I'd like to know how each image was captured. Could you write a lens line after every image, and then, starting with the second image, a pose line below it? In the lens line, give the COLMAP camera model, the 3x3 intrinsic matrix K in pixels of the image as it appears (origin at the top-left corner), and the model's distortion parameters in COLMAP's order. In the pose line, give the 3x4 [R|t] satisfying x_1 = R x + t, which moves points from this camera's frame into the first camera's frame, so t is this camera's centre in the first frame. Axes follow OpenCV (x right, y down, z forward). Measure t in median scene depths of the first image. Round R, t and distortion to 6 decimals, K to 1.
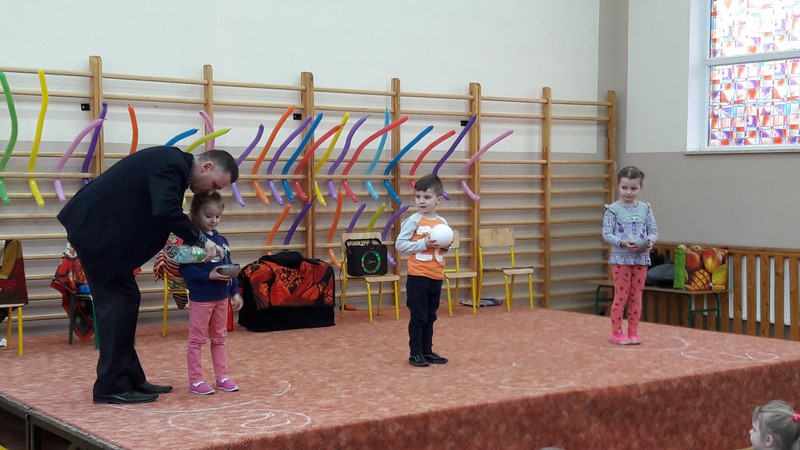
lens RADIAL K [[1153.7, 0, 371.4], [0, 1153.7, 229.9], [0, 0, 1]] dist [0.240654, -0.786779]
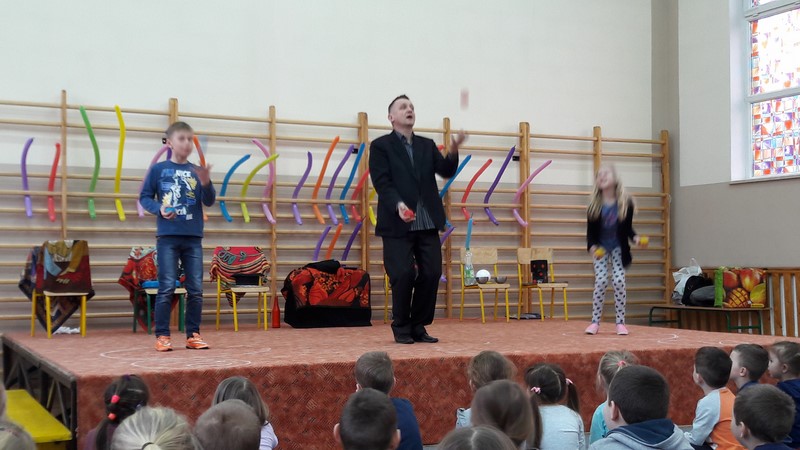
lens RADIAL K [[1033.7, 0, 371.4], [0, 1033.7, 225.2], [0, 0, 1]] dist [0.238941, -0.766222]
pose [[0.981967, -0.012363, -0.188647, 0.155131], [-0.003312, 0.996581, -0.082550, 0.065341], [0.189022, 0.081686, 0.978569, -0.002563]]
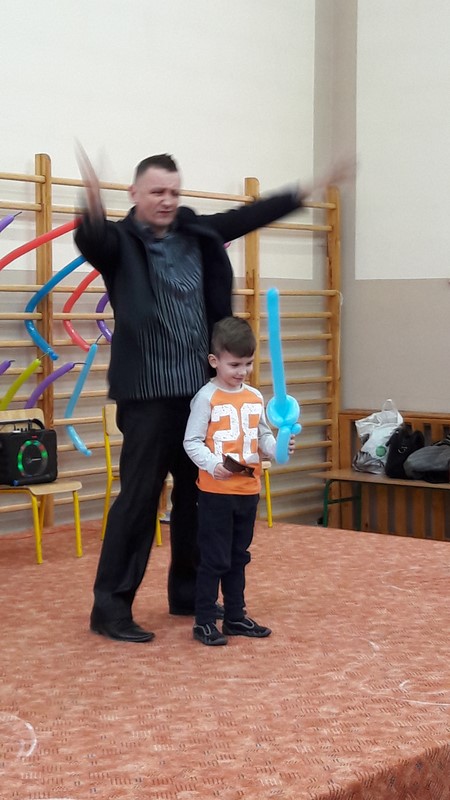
lens RADIAL K [[1546.5, 0, 222.5], [0, 1546.5, 349.7], [0, 0, 1]] dist [0.190864, -0.383975]
pose [[0.964636, -0.005606, 0.263527, -0.116104], [0.010812, 0.999774, -0.018309, -0.013194], [-0.263365, 0.020510, 0.964478, 0.207652]]
